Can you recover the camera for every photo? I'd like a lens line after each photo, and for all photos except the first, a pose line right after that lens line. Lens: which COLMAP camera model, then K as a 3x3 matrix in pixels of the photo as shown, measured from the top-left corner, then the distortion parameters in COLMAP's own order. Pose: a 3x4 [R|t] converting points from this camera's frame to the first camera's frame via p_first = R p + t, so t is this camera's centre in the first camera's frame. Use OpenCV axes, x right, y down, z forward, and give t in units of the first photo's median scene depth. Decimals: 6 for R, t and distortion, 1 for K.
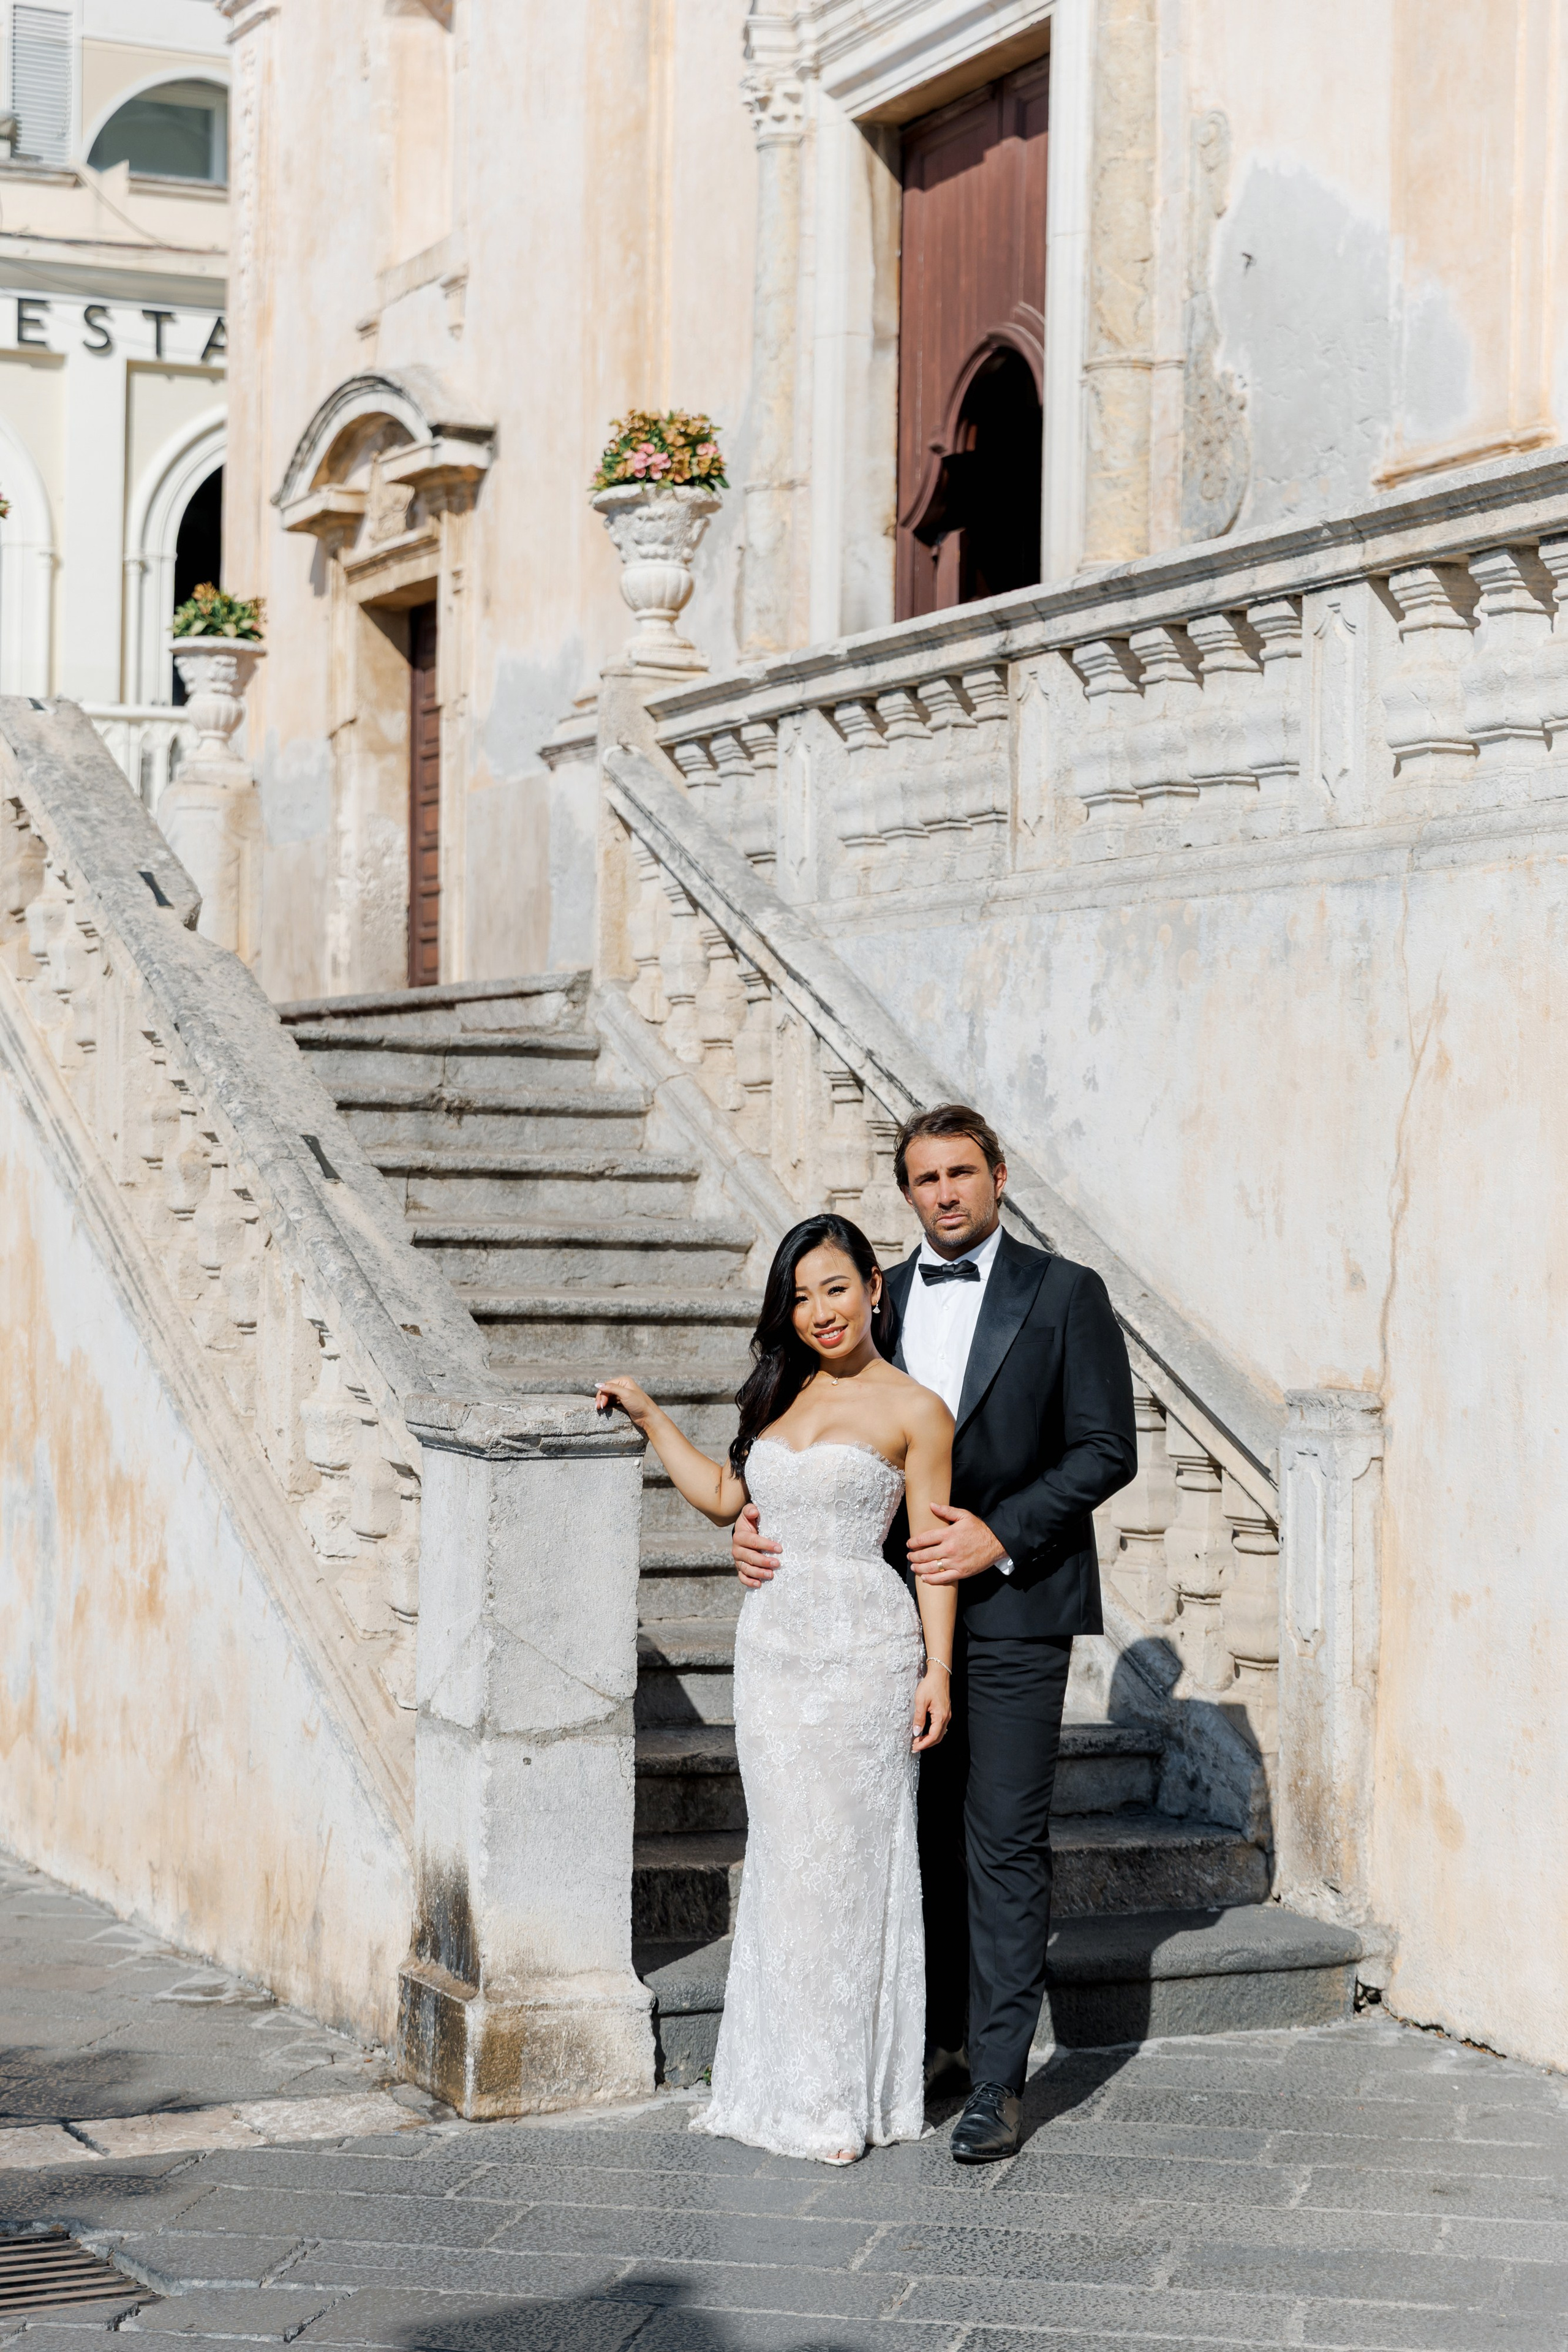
lens RADIAL K [[4166.0, 0, 784.4], [0, 4166.0, 1177.7], [0, 0, 1]] dist [0.034252, 0.000000]
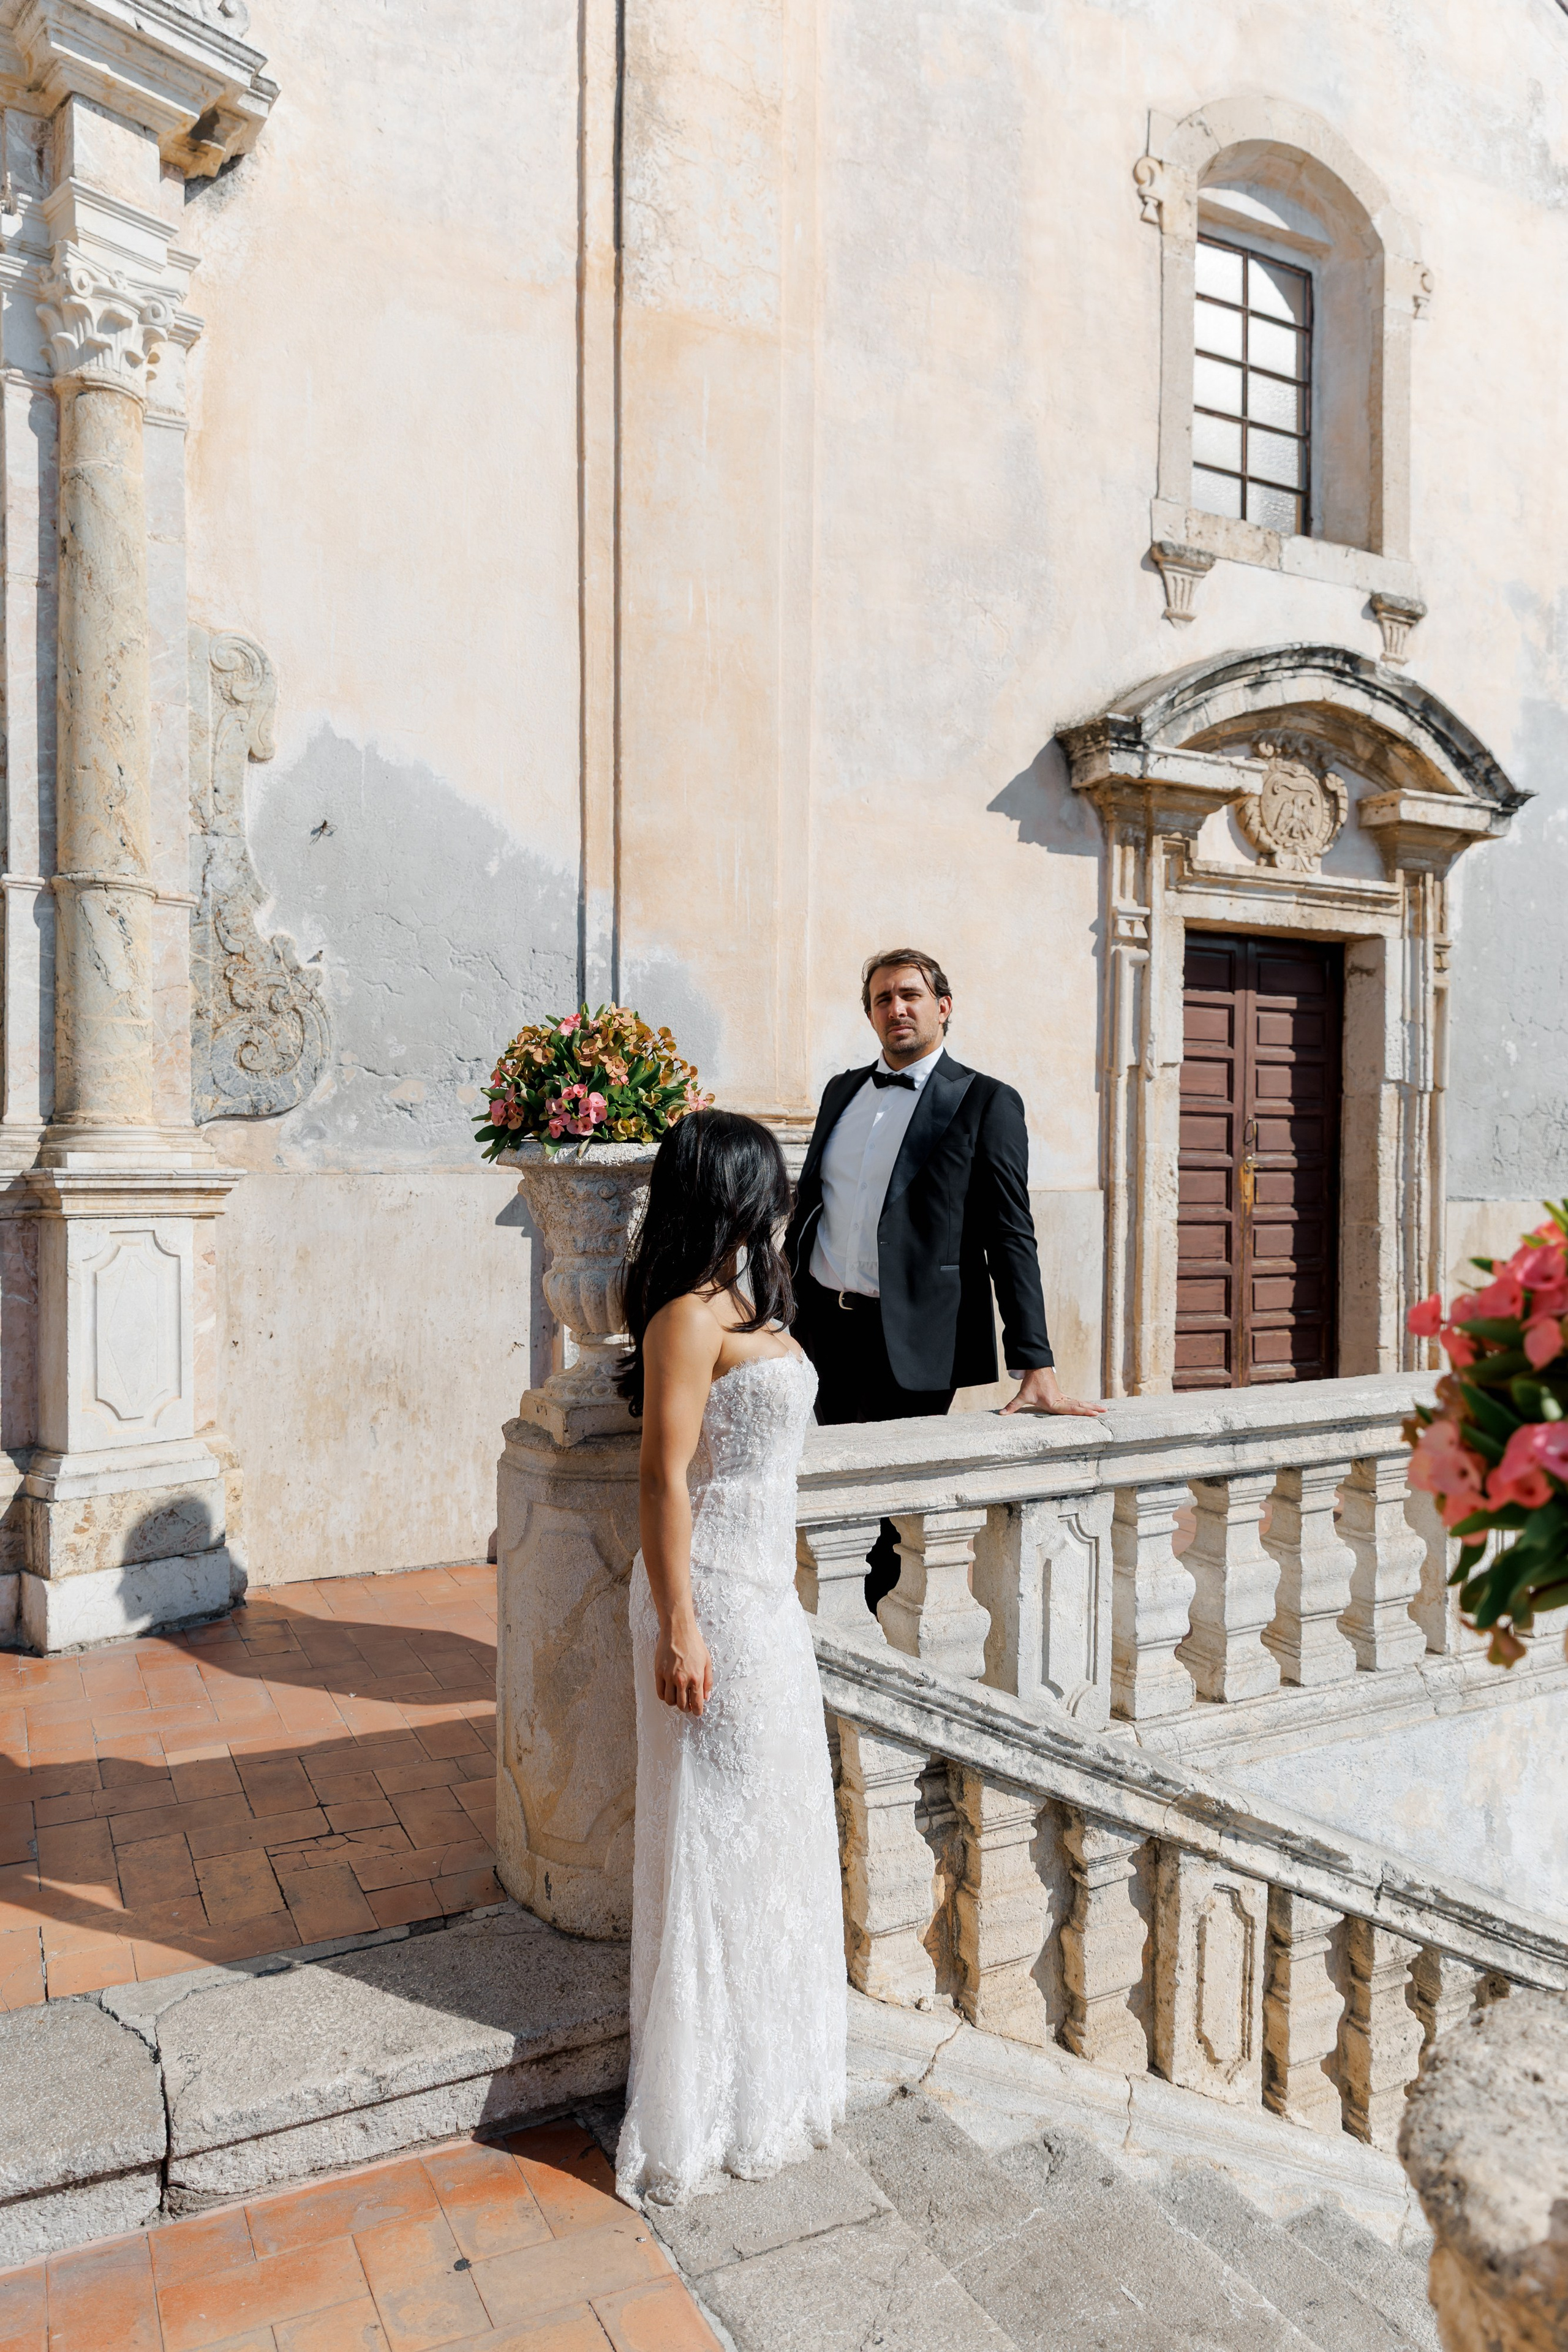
lens RADIAL K [[1571.9, 0, 781.4], [0, 1571.9, 1168.7], [0, 0, 1]] dist [-0.000698, -0.000239]
pose [[-0.040418, -0.024229, 0.998889, -0.273246], [-0.015896, 0.999595, 0.023603, -0.168341], [-0.999056, -0.014924, -0.040787, 1.000308]]
